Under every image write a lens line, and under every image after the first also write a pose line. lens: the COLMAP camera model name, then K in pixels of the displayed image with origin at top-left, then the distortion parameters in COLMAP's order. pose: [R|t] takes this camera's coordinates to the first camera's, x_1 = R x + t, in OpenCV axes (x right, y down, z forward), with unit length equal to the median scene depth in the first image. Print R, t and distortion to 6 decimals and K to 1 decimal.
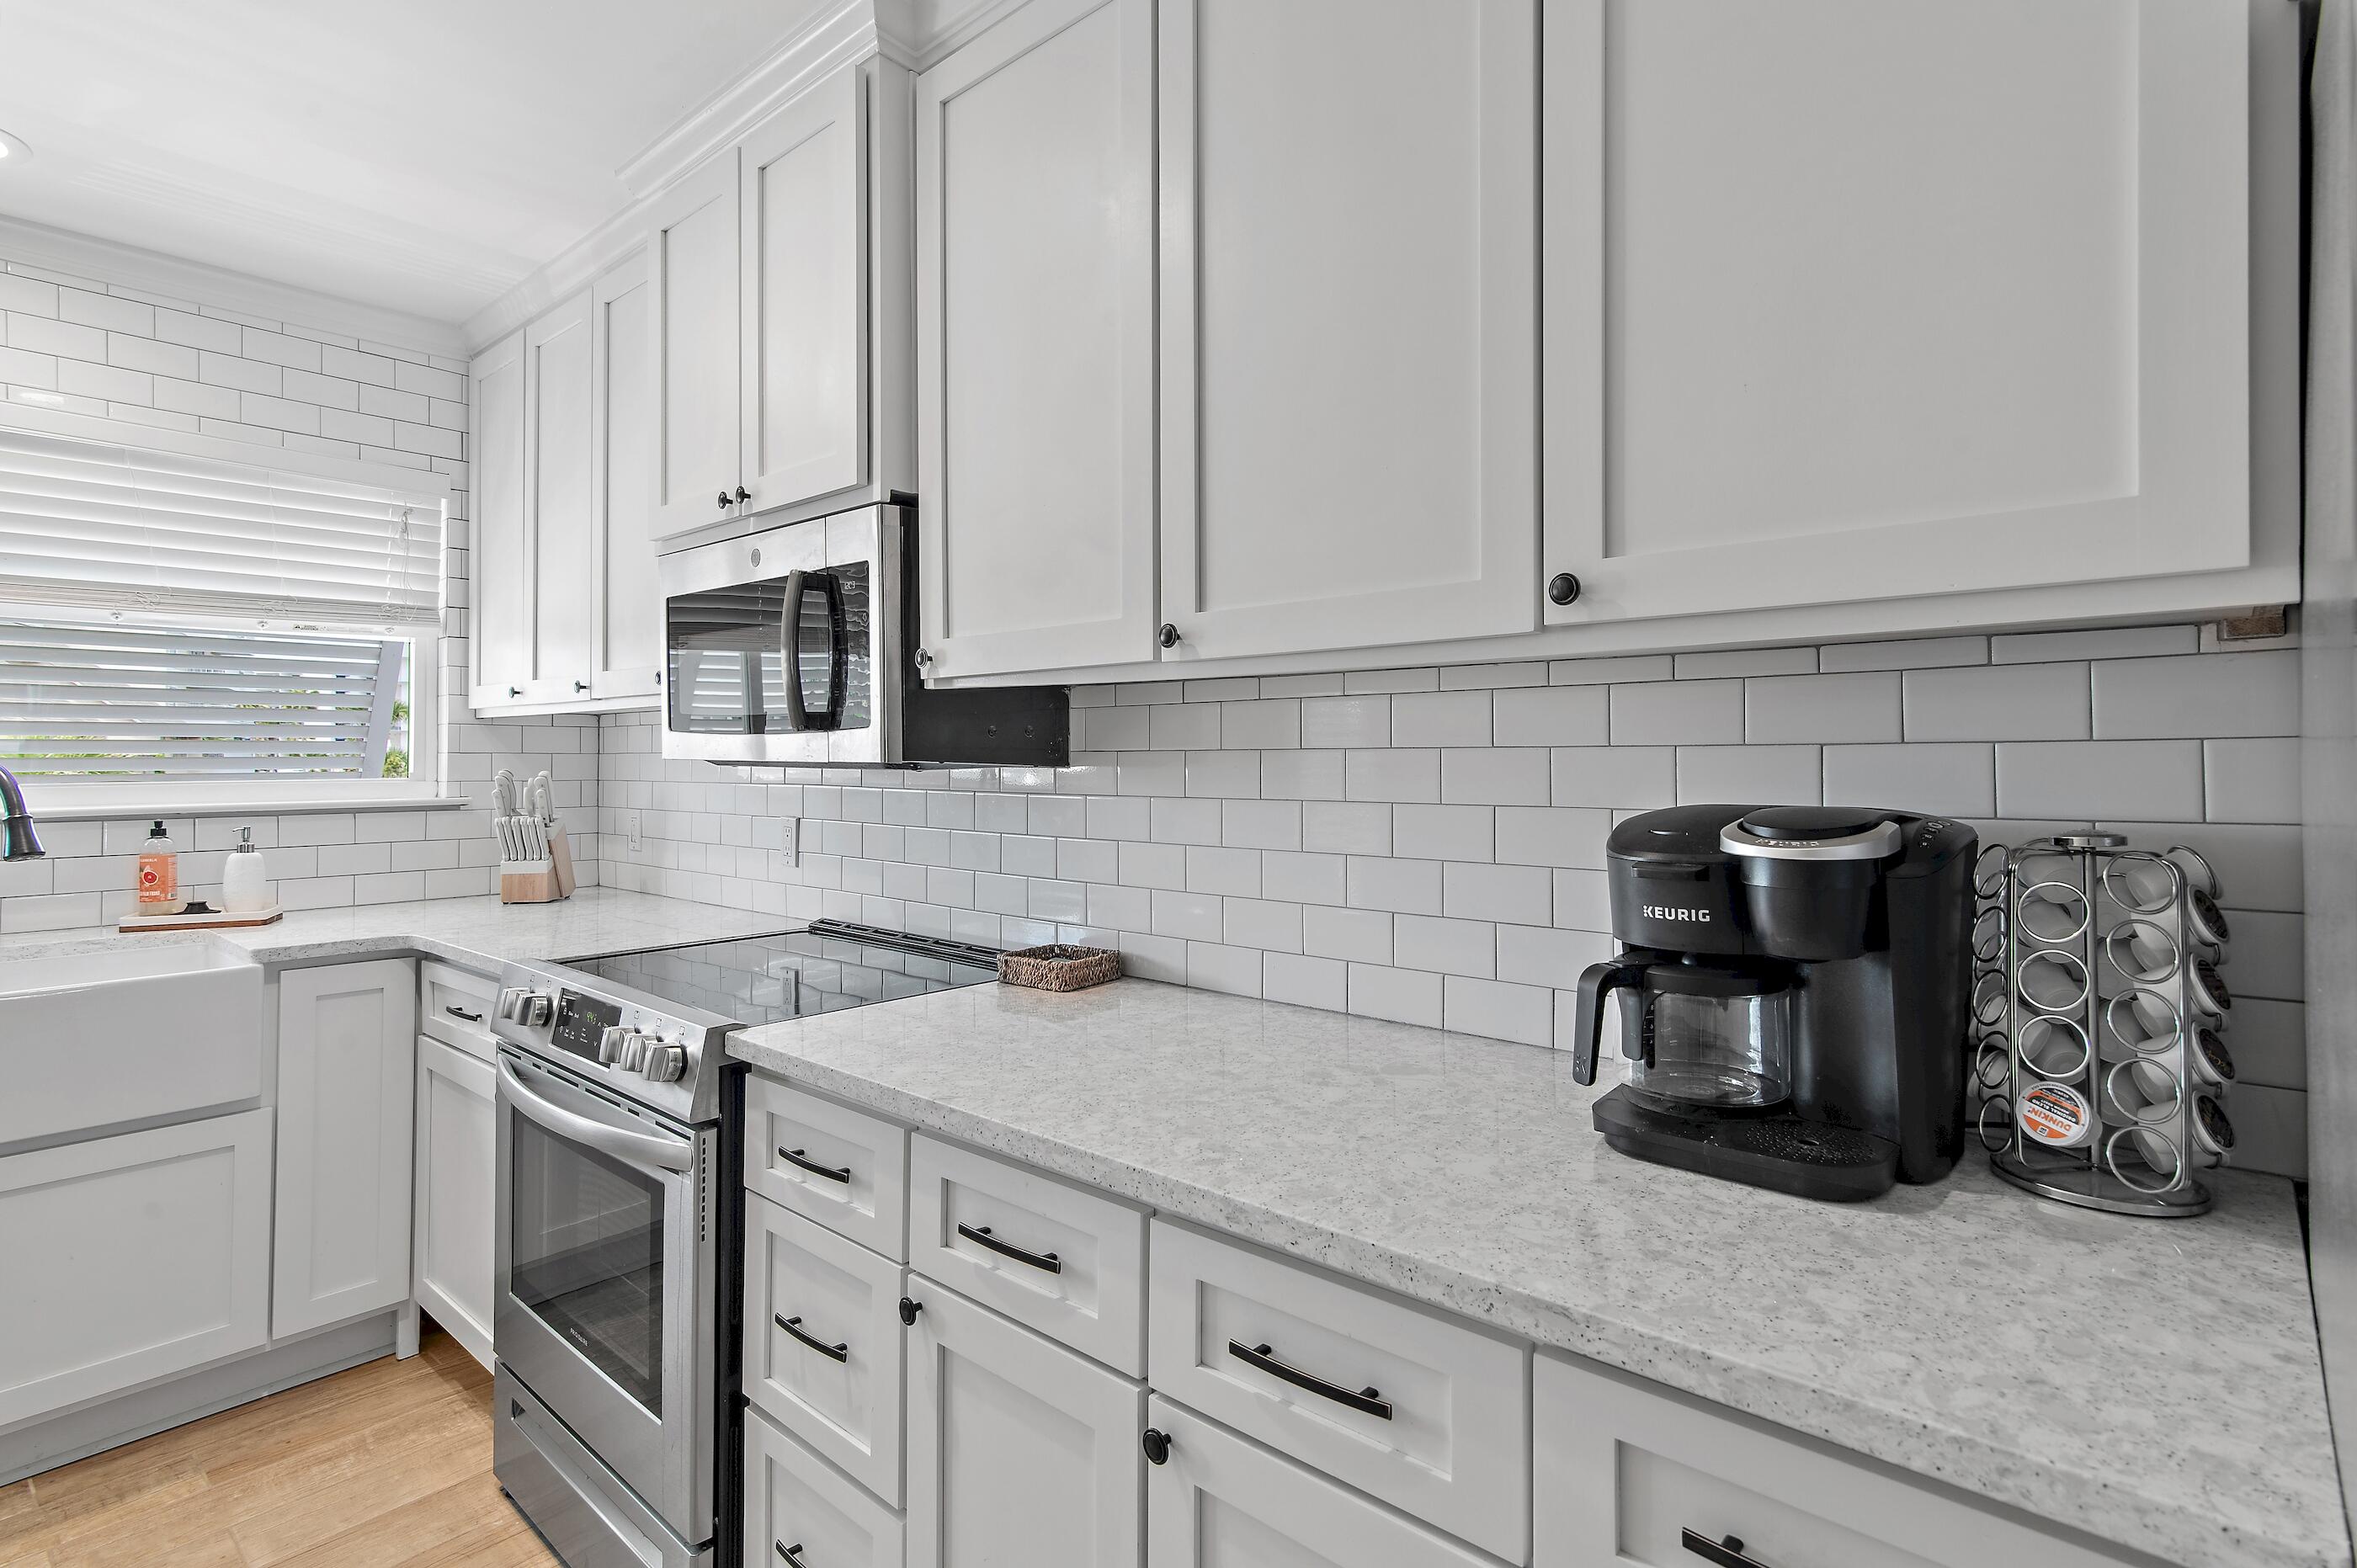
lens RADIAL K [[1159.9, 0, 1172.4], [0, 1159.9, 766.5], [0, 0, 1]] dist [0.011805, 0.000329]
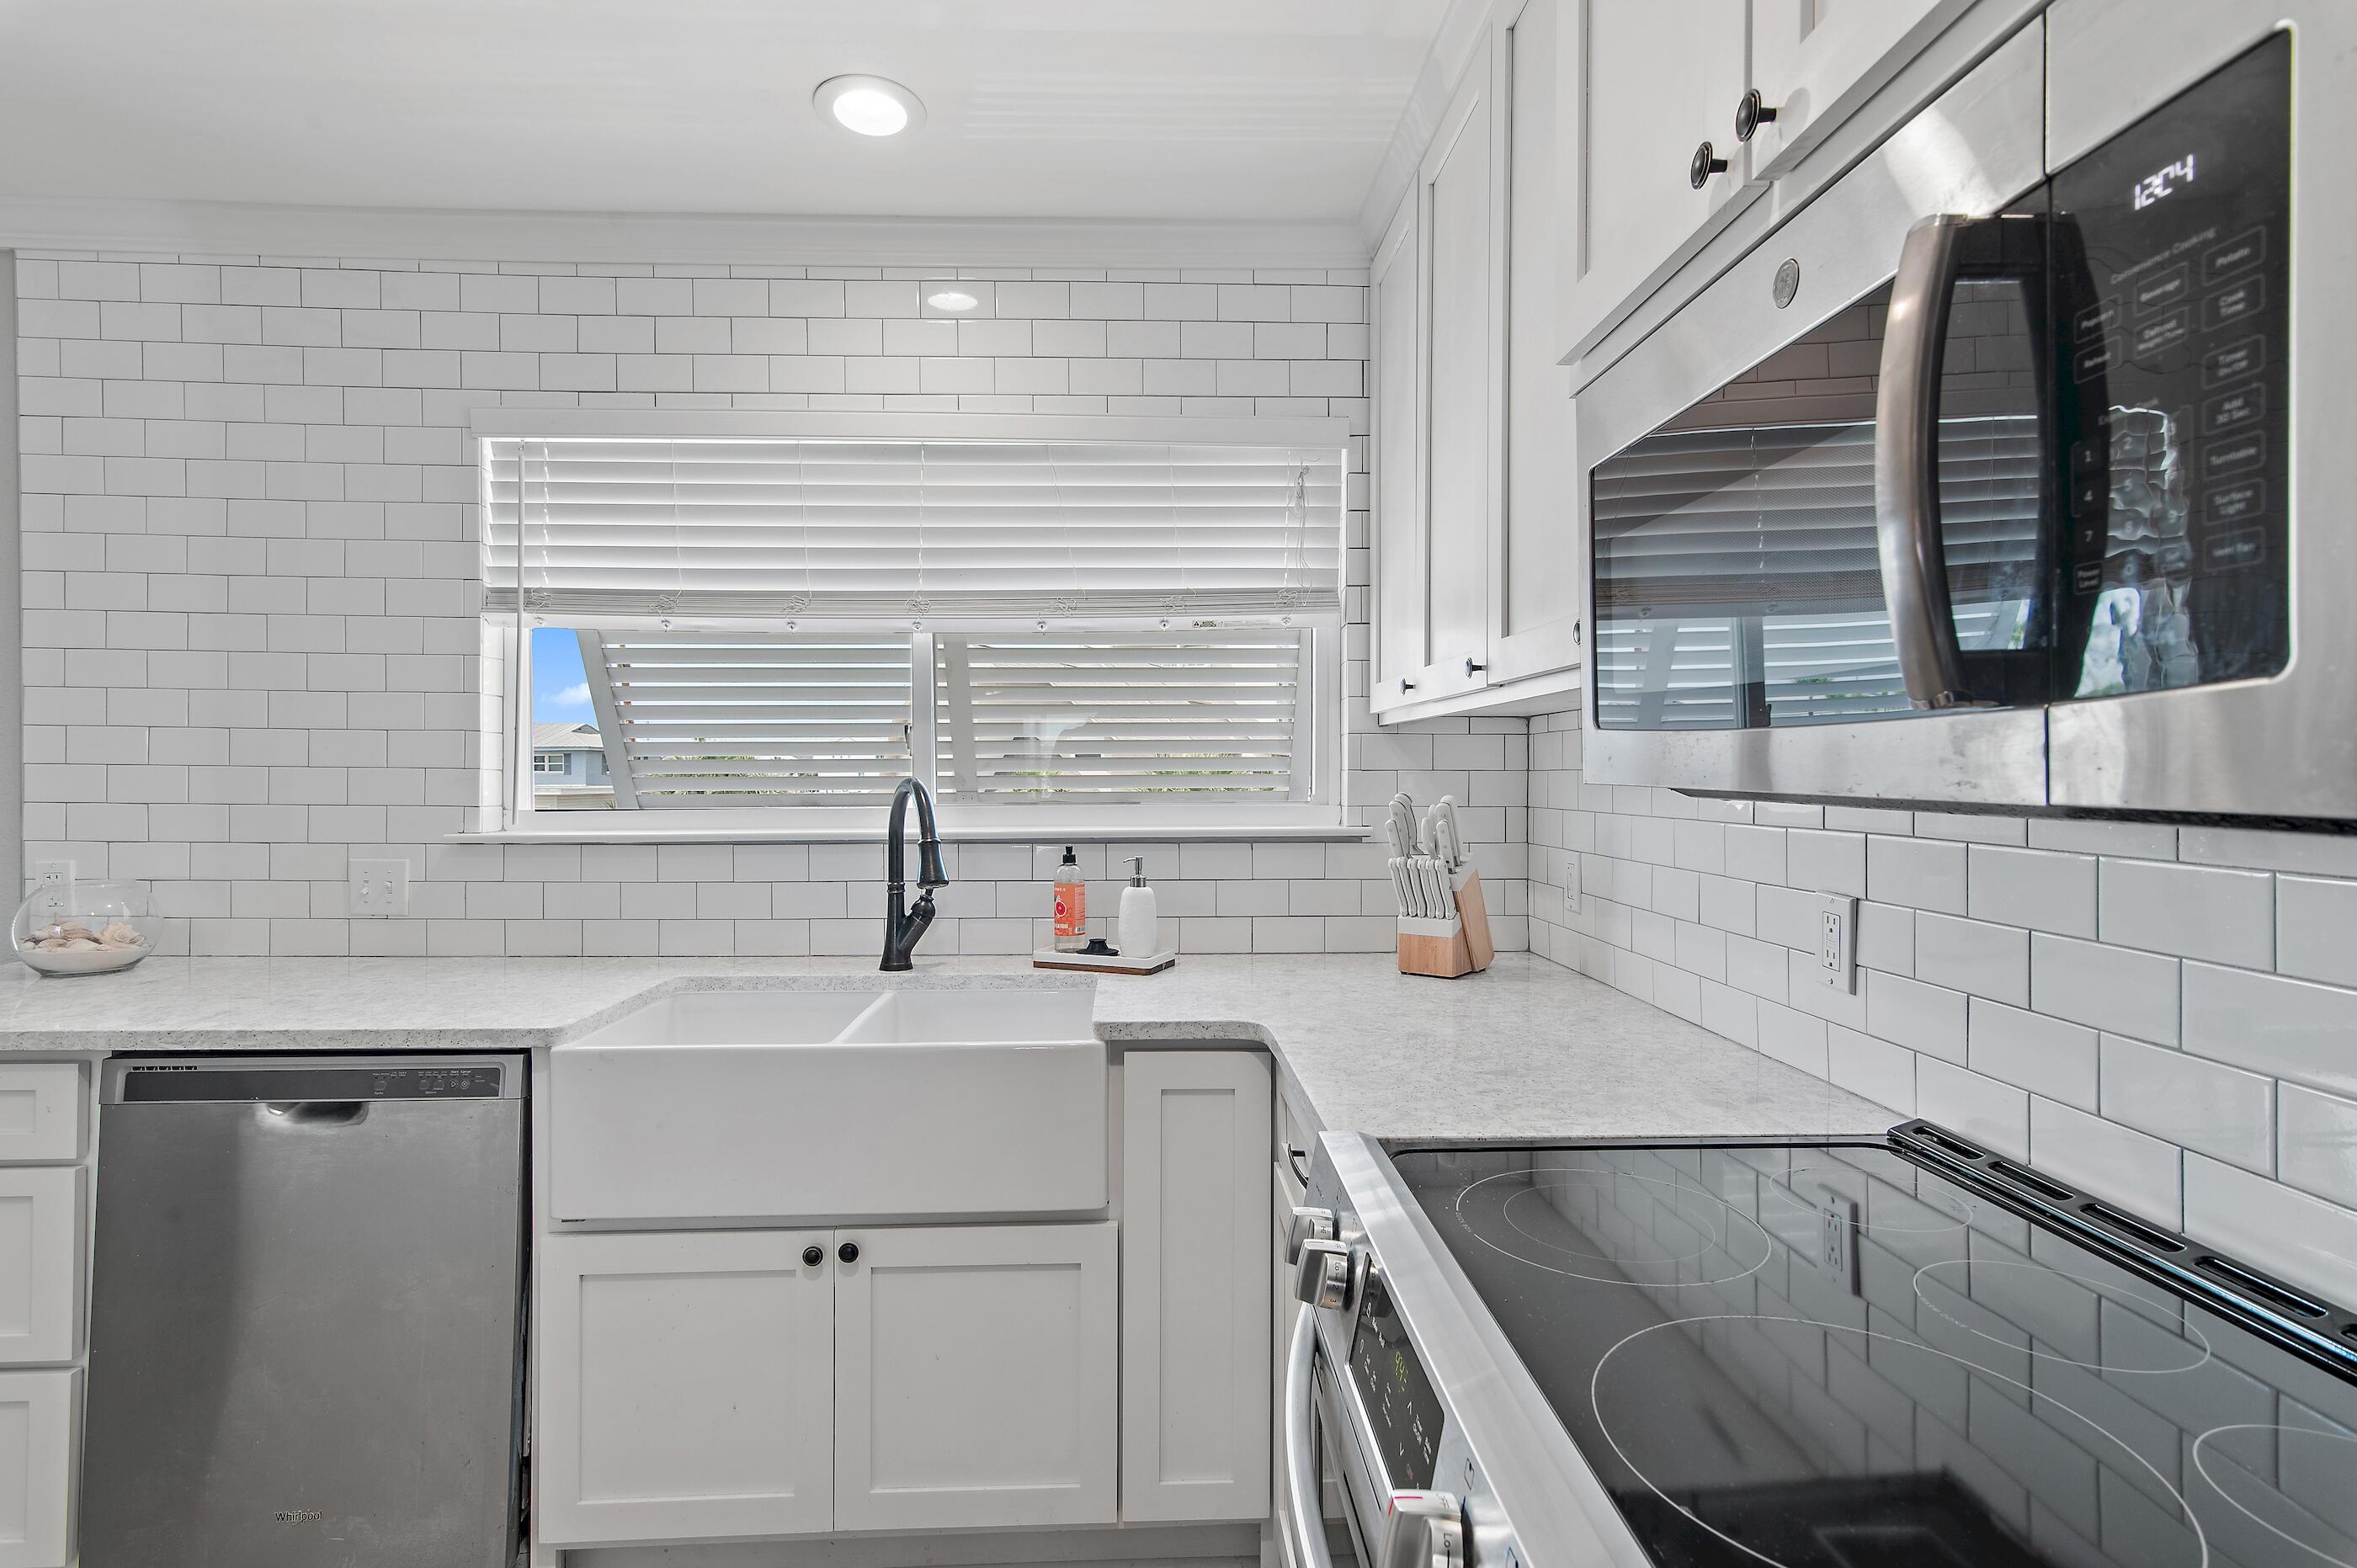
lens RADIAL K [[1159.9, 0, 1172.4], [0, 1159.9, 766.5], [0, 0, 1]] dist [0.011805, 0.000329]
pose [[0.697715, -0.004007, -0.716364, -0.157514], [-0.004381, 0.999942, -0.009859, -0.006638], [0.716362, 0.010017, 0.697657, 0.409927]]
